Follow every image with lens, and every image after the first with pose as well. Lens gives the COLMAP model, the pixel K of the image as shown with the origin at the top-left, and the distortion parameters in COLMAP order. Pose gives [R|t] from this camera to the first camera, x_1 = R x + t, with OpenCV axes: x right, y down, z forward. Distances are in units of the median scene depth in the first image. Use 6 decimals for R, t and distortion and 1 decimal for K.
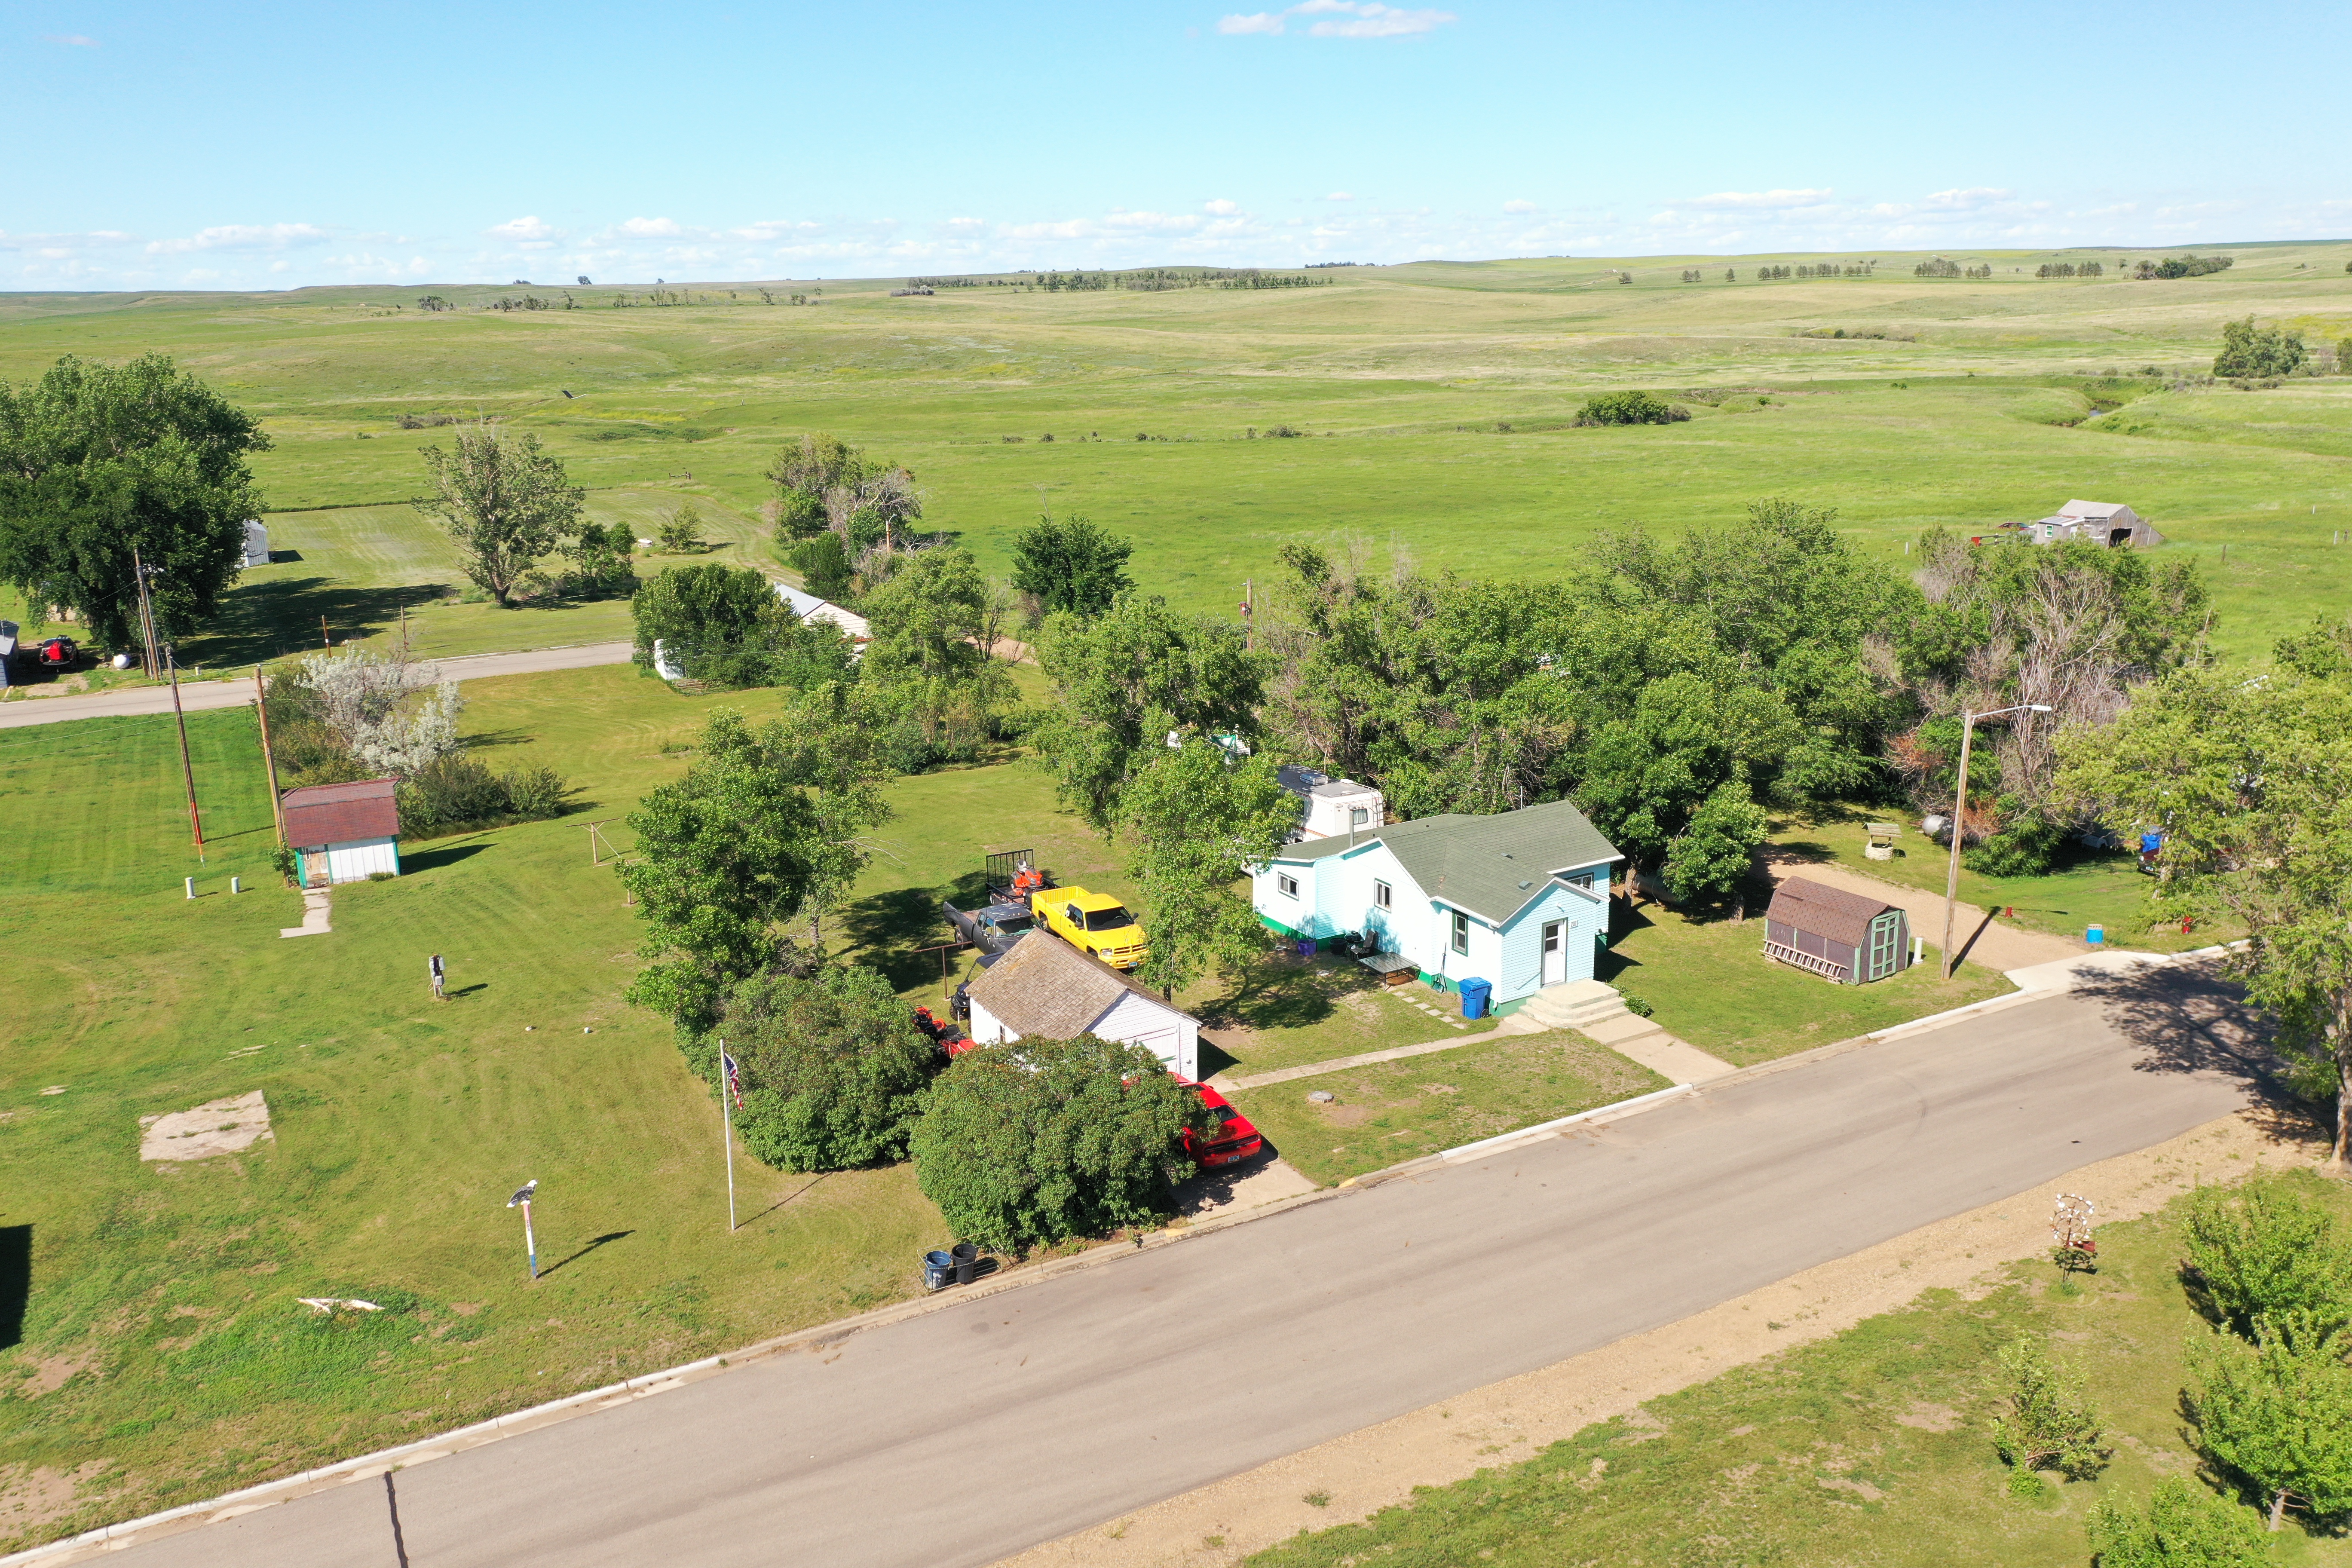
lens RADIAL K [[1859.3, 0, 1168.5], [0, 1859.3, 785.9], [0, 0, 1]] dist [0.010732, 0.002523]
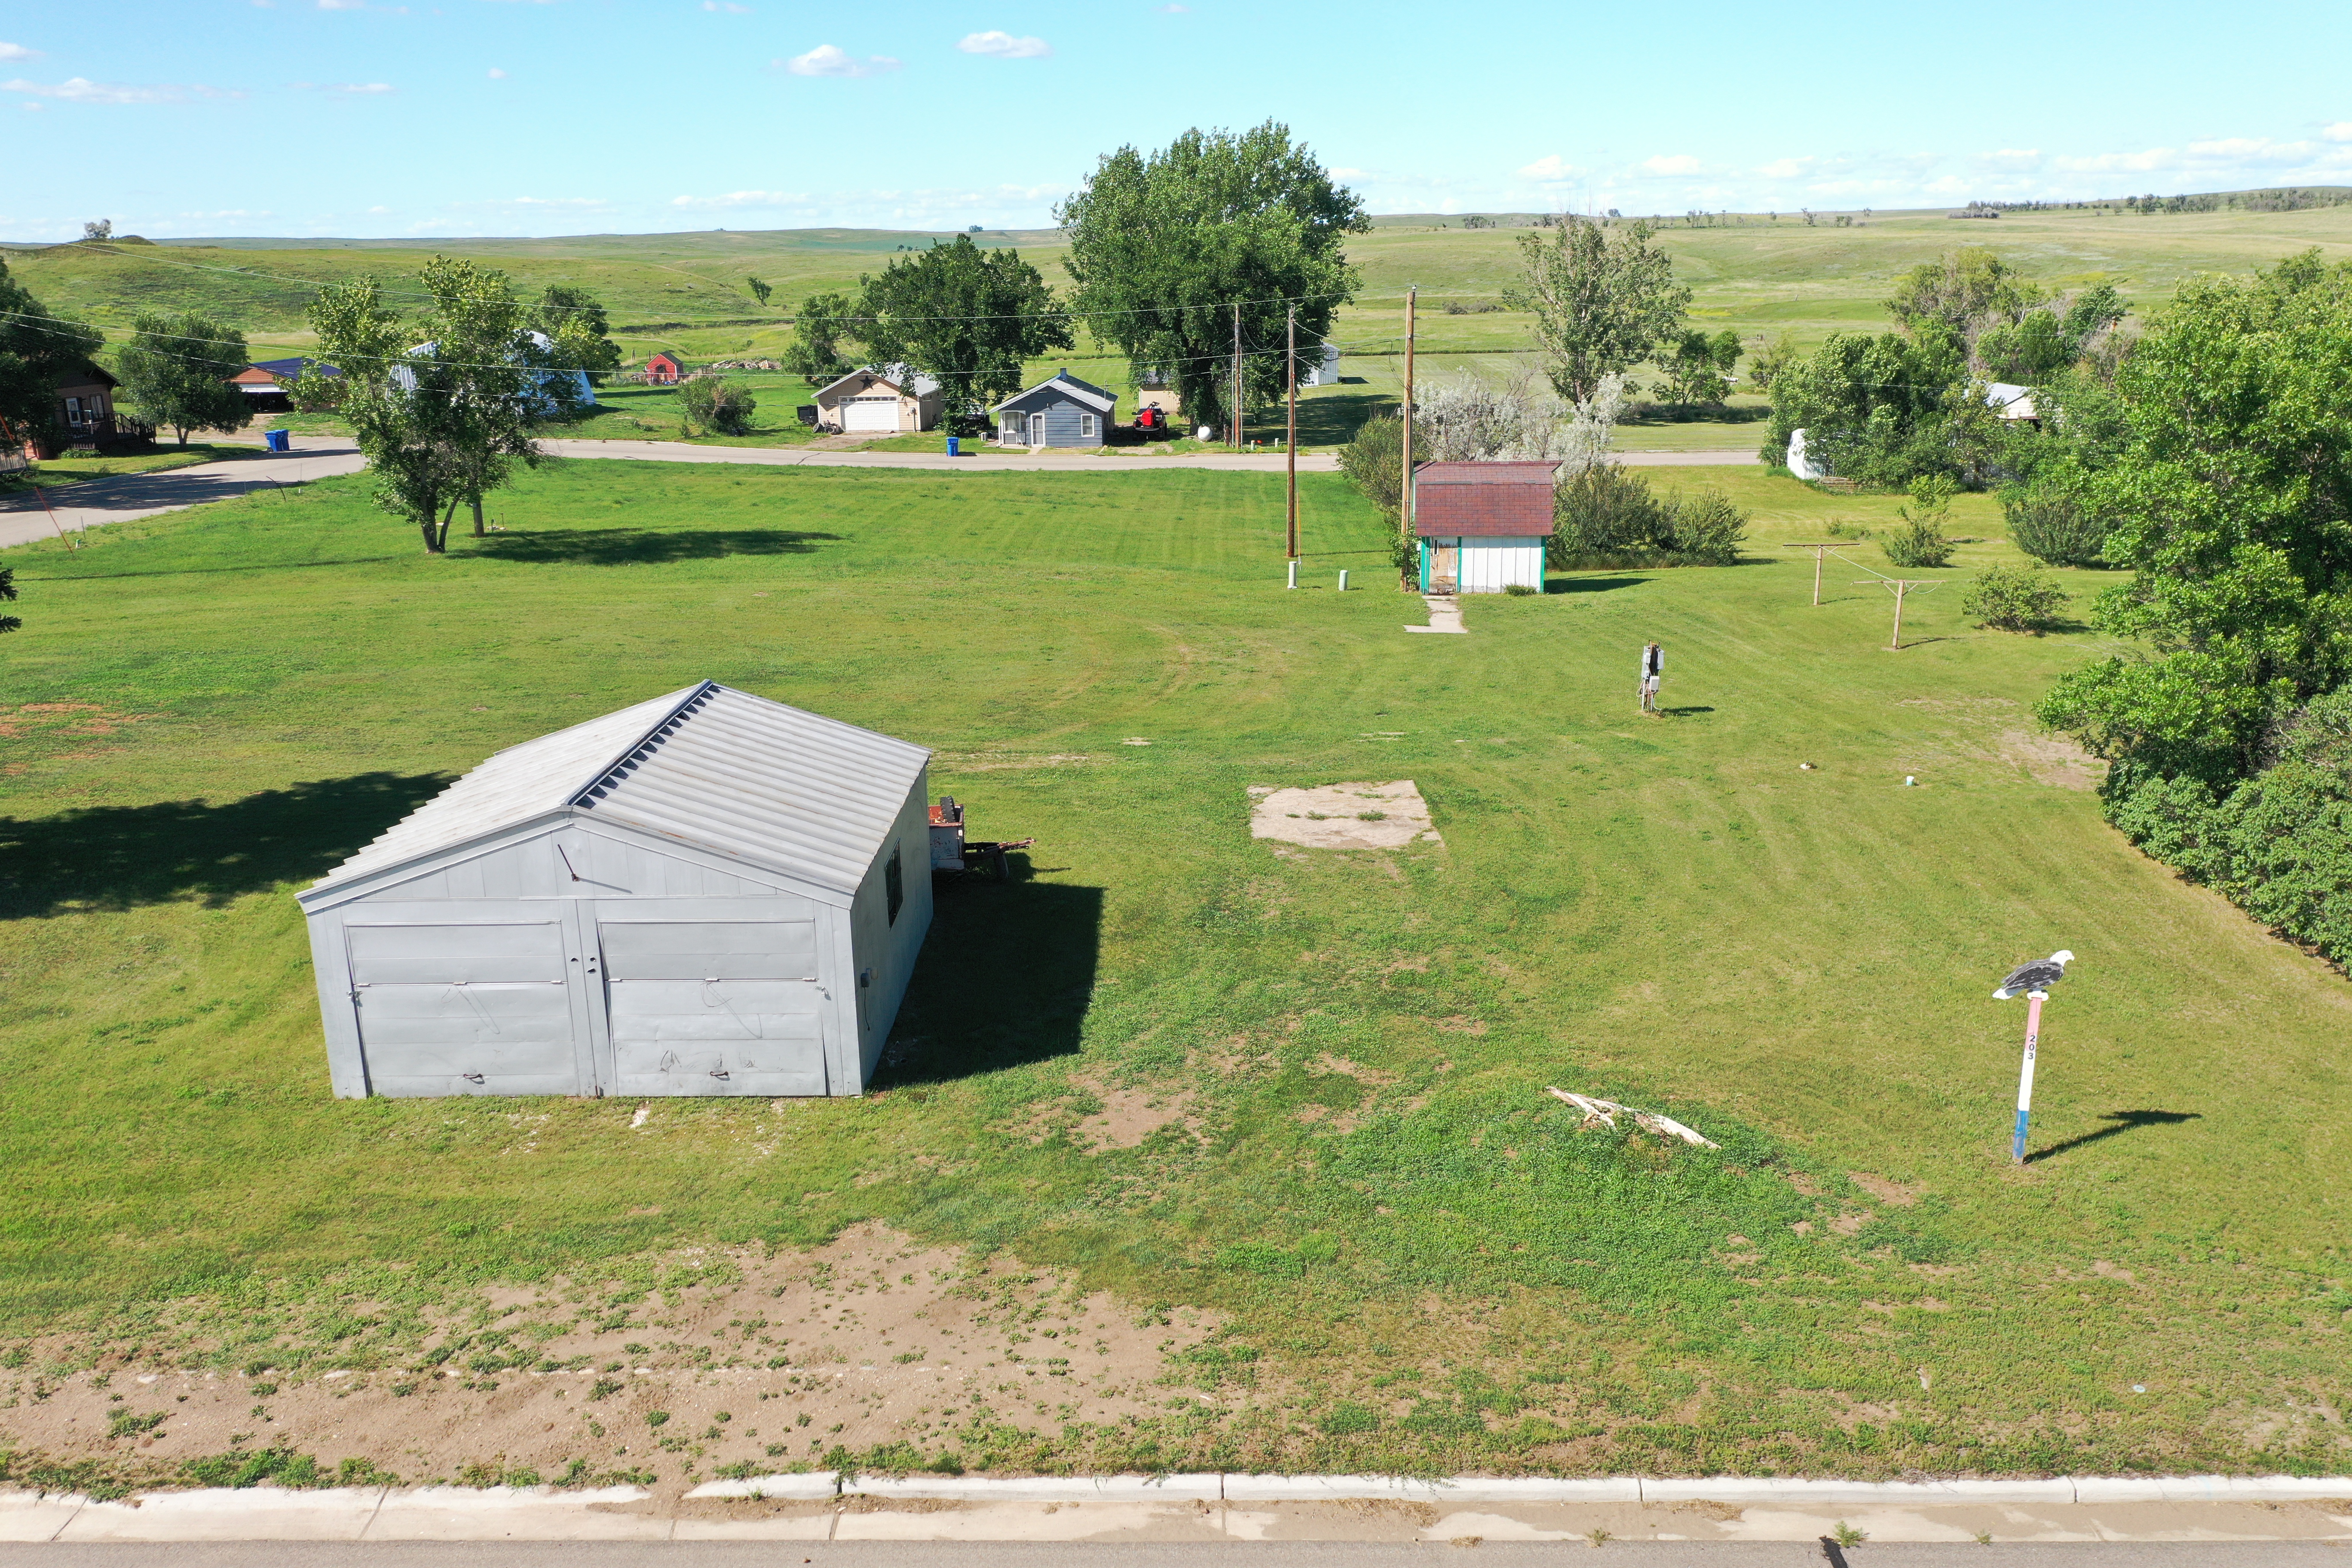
lens RADIAL K [[1859.3, 0, 1170.3], [0, 1859.3, 780.0], [0, 0, 1]] dist [0.010732, 0.002523]
pose [[0.869778, 0.141842, -0.472618, -0.258128], [-0.129279, 0.989842, 0.059152, 0.137685], [0.476208, 0.009651, 0.879280, 0.397544]]
